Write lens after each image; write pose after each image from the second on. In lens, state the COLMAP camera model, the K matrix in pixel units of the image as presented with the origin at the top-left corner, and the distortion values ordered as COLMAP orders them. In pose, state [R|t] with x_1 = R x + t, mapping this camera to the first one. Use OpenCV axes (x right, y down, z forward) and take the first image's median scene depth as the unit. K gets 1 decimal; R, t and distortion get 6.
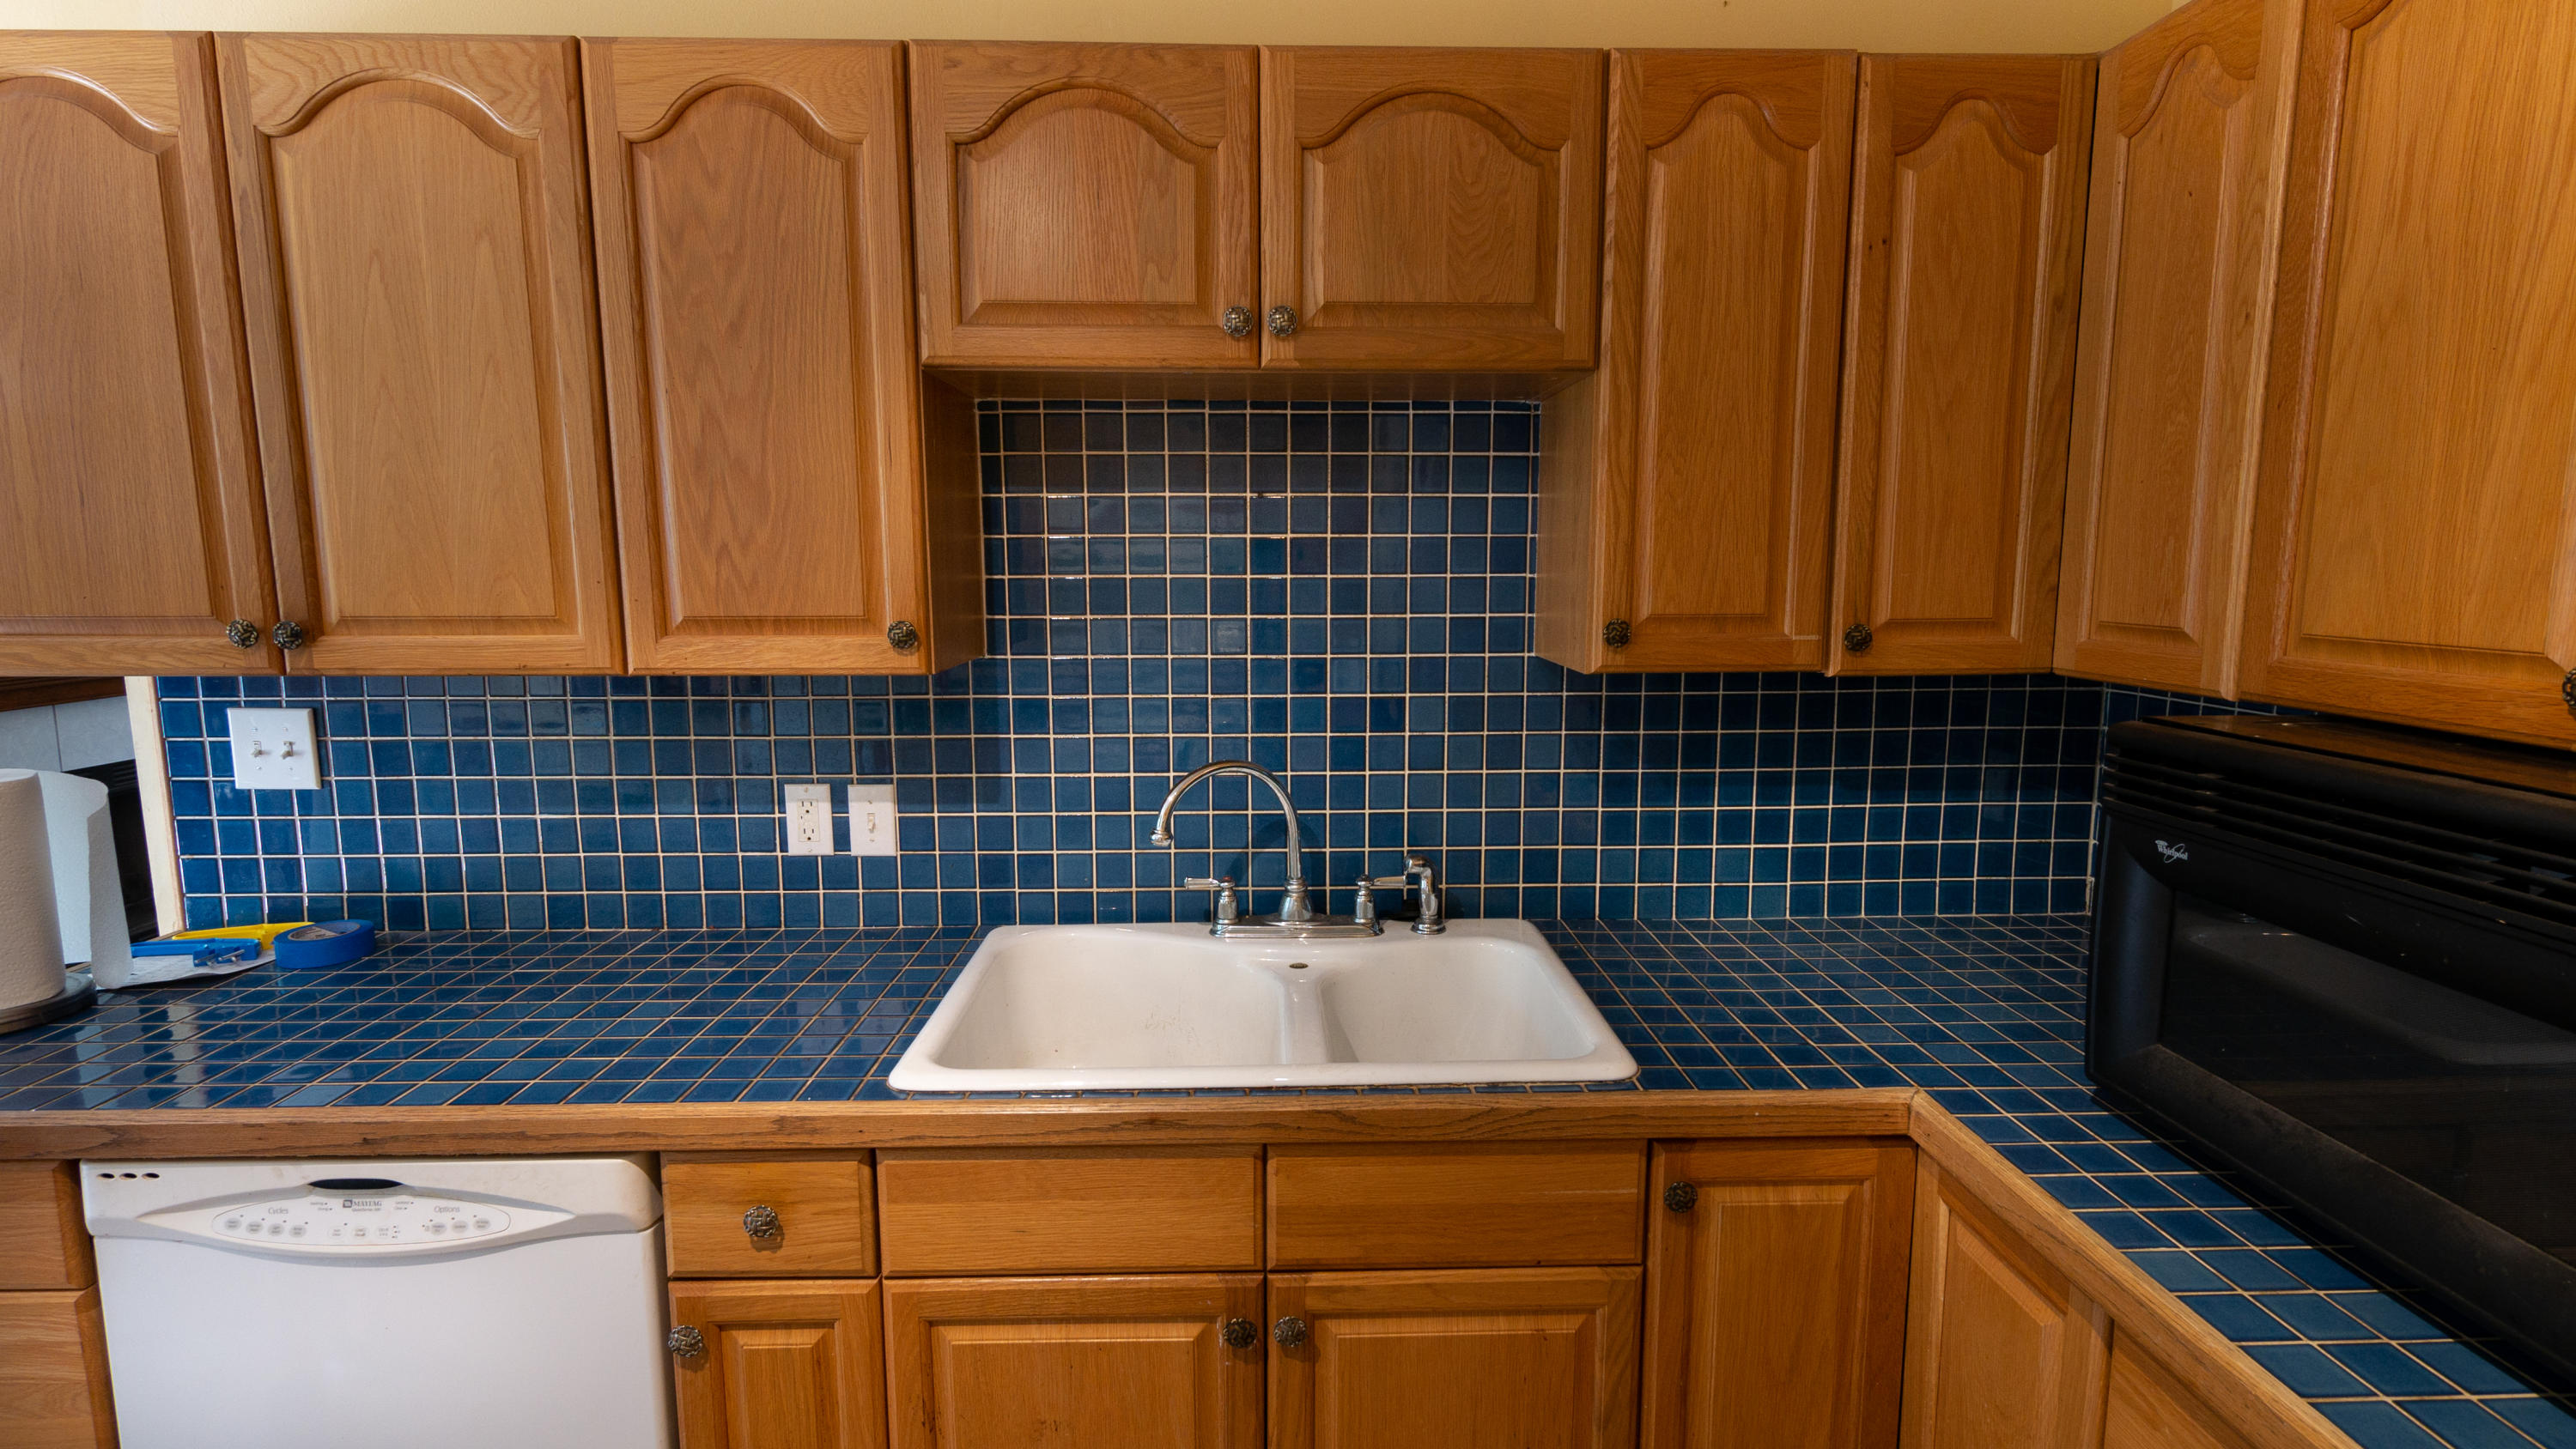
lens RADIAL K [[1206.6, 0, 1280.1], [0, 1206.6, 711.8], [0, 0, 1]] dist [-0.000171, 0.000174]
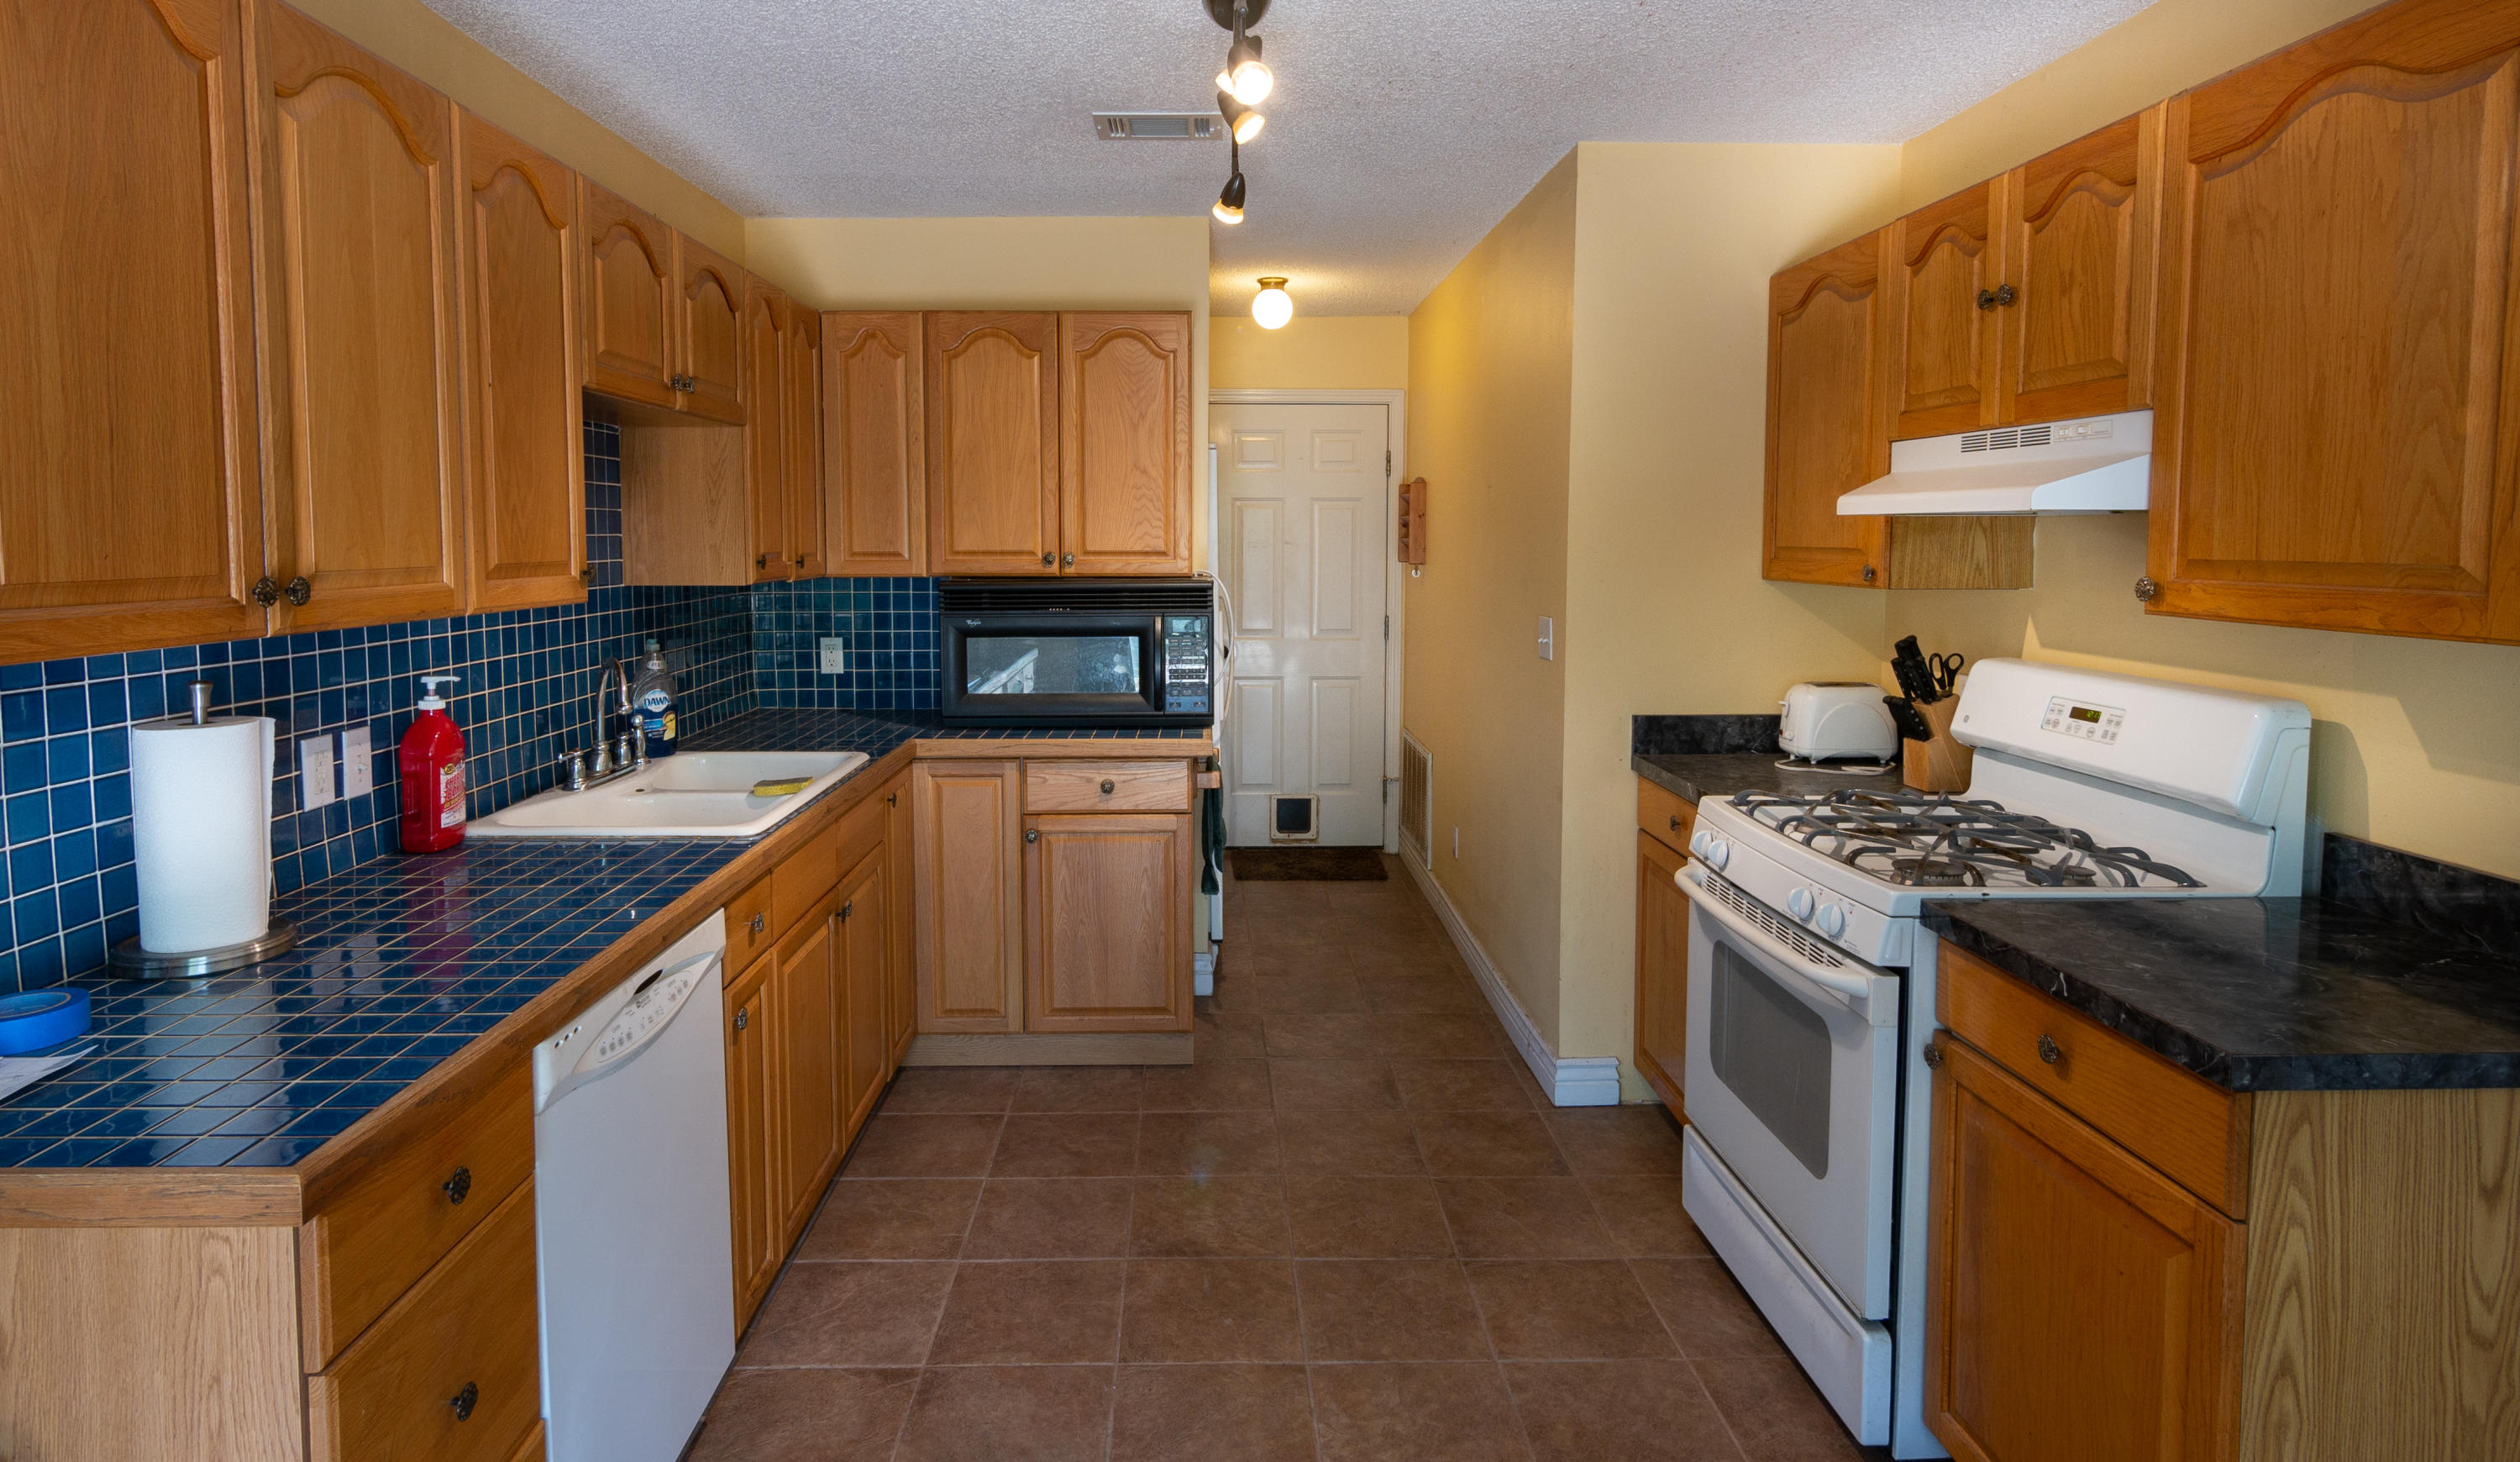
lens RADIAL K [[1307.3, 0, 1213.5], [0, 1307.3, 620.5], [0, 0, 1]] dist [0.001316, -0.000092]
pose [[0.021489, -0.065636, 0.997612, -1.511684], [0.130695, 0.989464, 0.062285, -0.008053], [-0.991190, 0.129045, 0.029841, 0.200444]]
